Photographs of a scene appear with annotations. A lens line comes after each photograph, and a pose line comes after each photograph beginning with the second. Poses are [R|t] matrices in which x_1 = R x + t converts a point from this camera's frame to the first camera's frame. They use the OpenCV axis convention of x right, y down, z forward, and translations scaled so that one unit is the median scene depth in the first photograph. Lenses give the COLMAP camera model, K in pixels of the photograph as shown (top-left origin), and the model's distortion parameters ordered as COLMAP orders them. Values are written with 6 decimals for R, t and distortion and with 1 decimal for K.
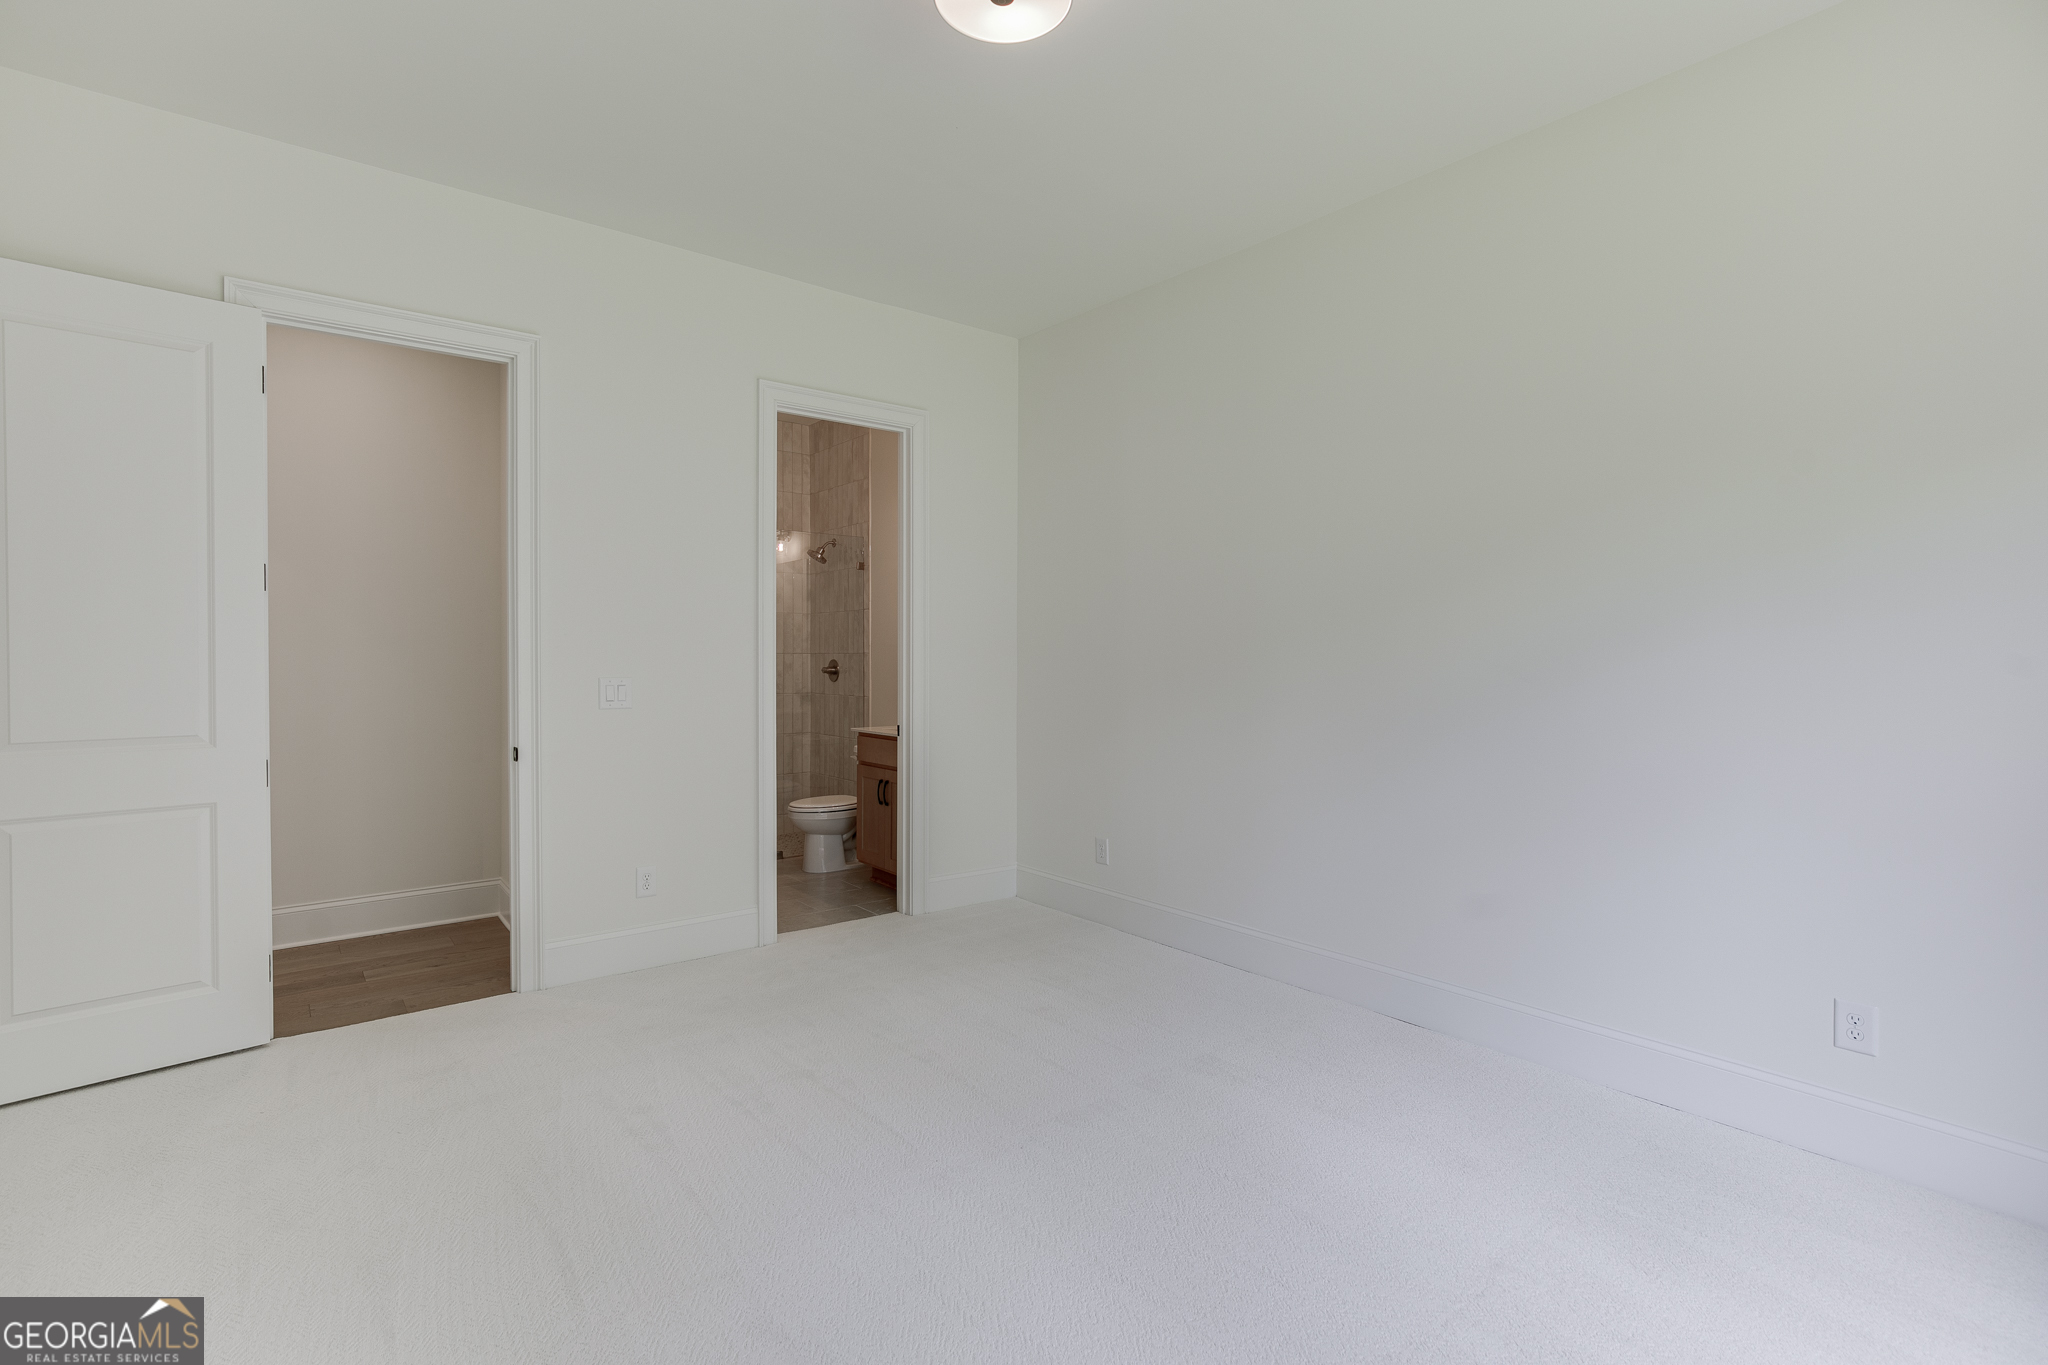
lens RADIAL K [[994.0, 0, 1020.5], [0, 994.0, 676.3], [0, 0, 1]] dist [0.006674, 0.001445]
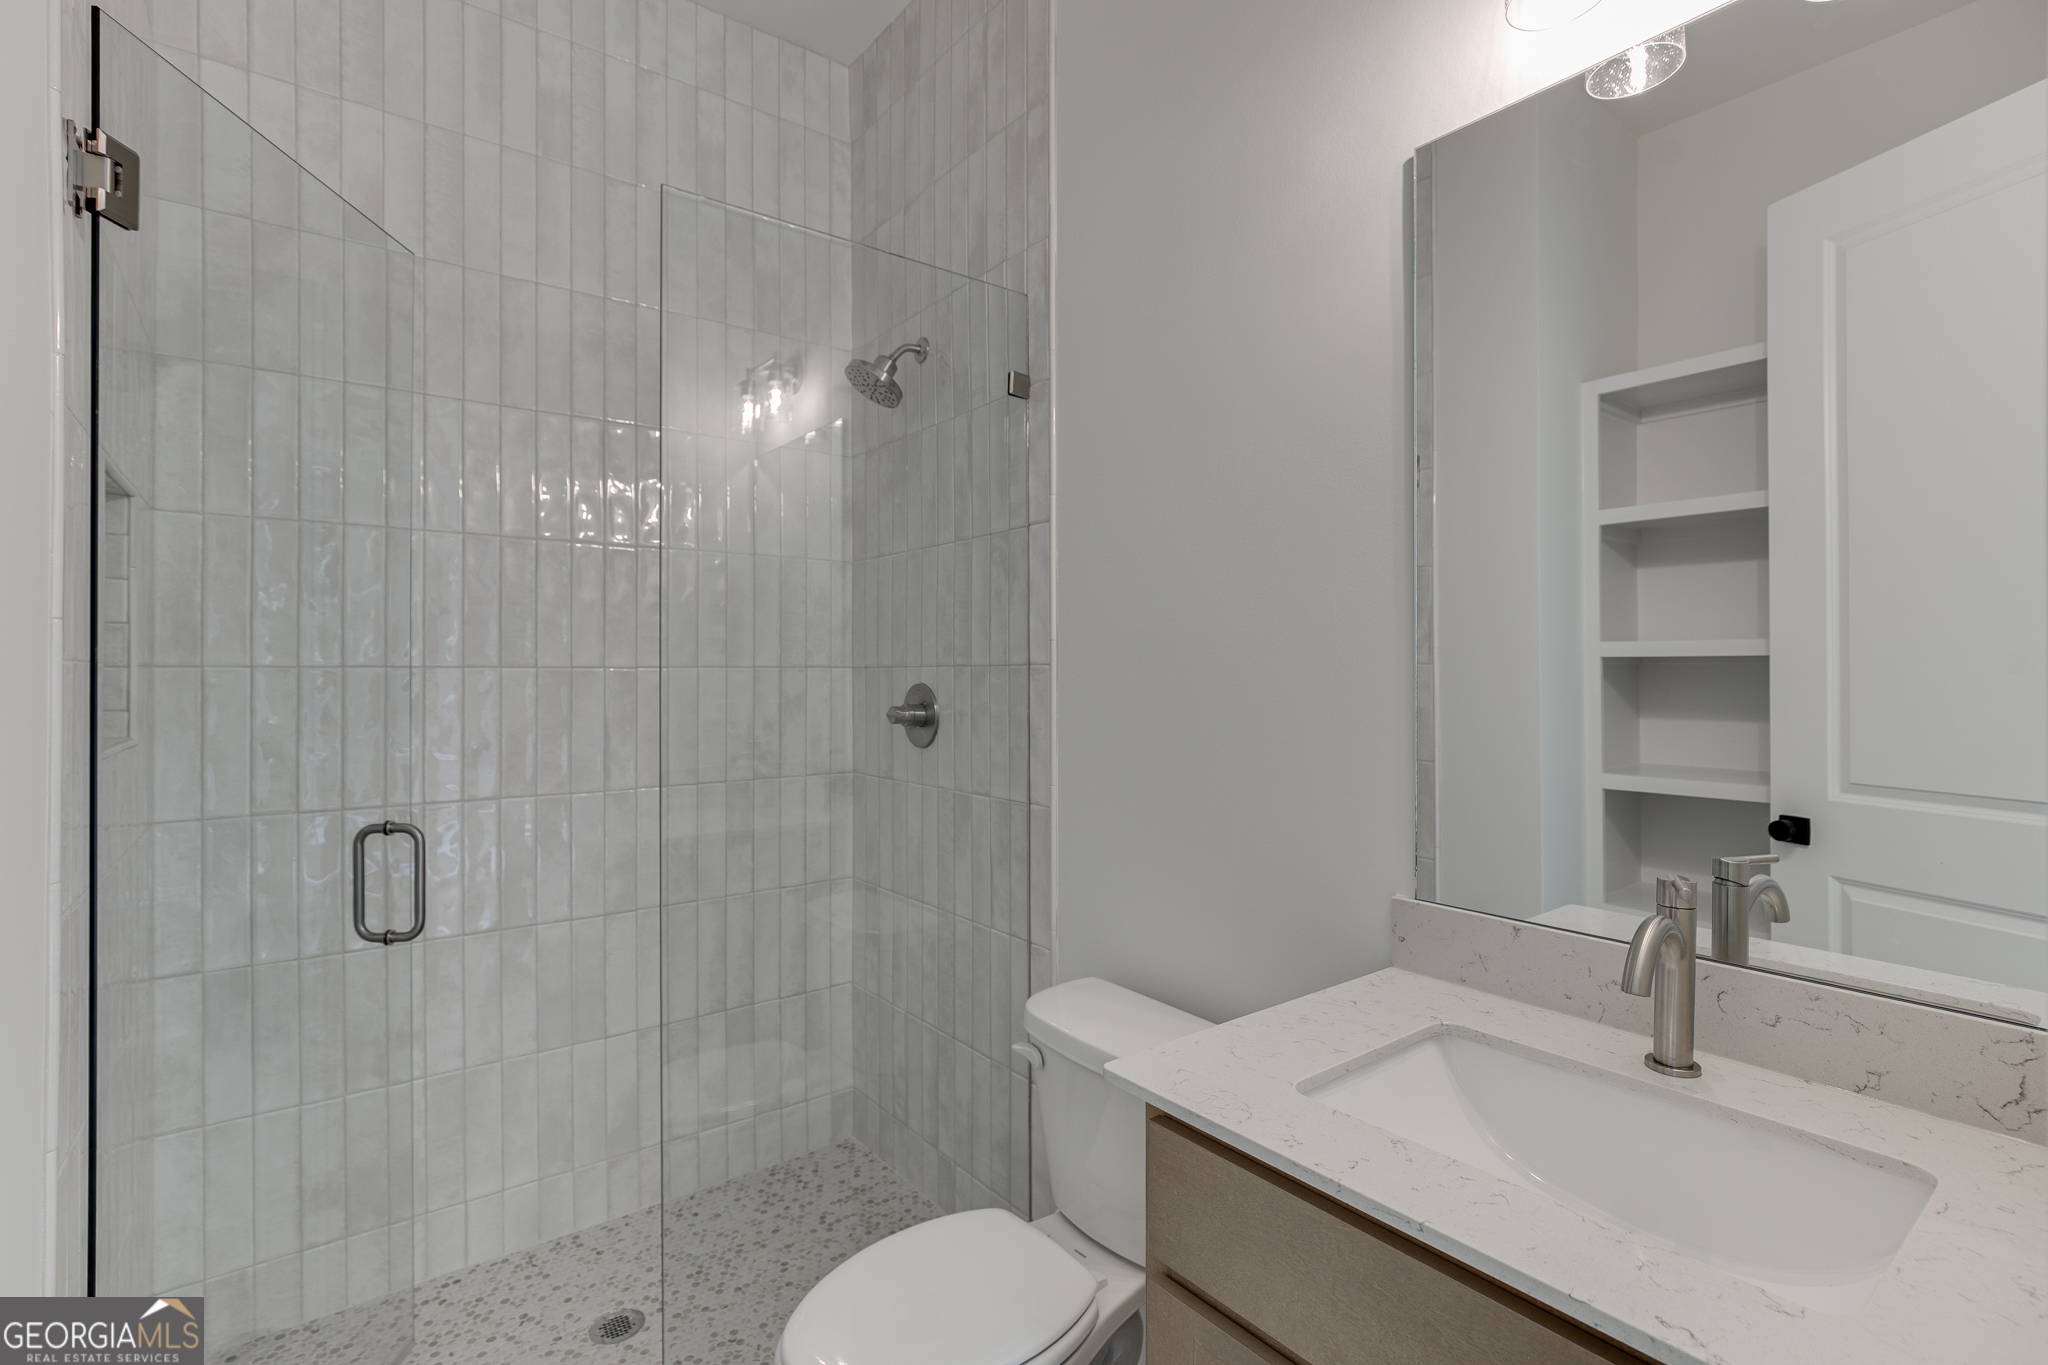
lens RADIAL K [[994.0, 0, 1022.5], [0, 994.0, 677.4], [0, 0, 1]] dist [0.006674, 0.001445]
pose [[0.999831, -0.001887, -0.018260, -0.146794], [0.001628, 0.999898, -0.014206, -0.014207], [0.018285, 0.014174, 0.999732, 0.655536]]
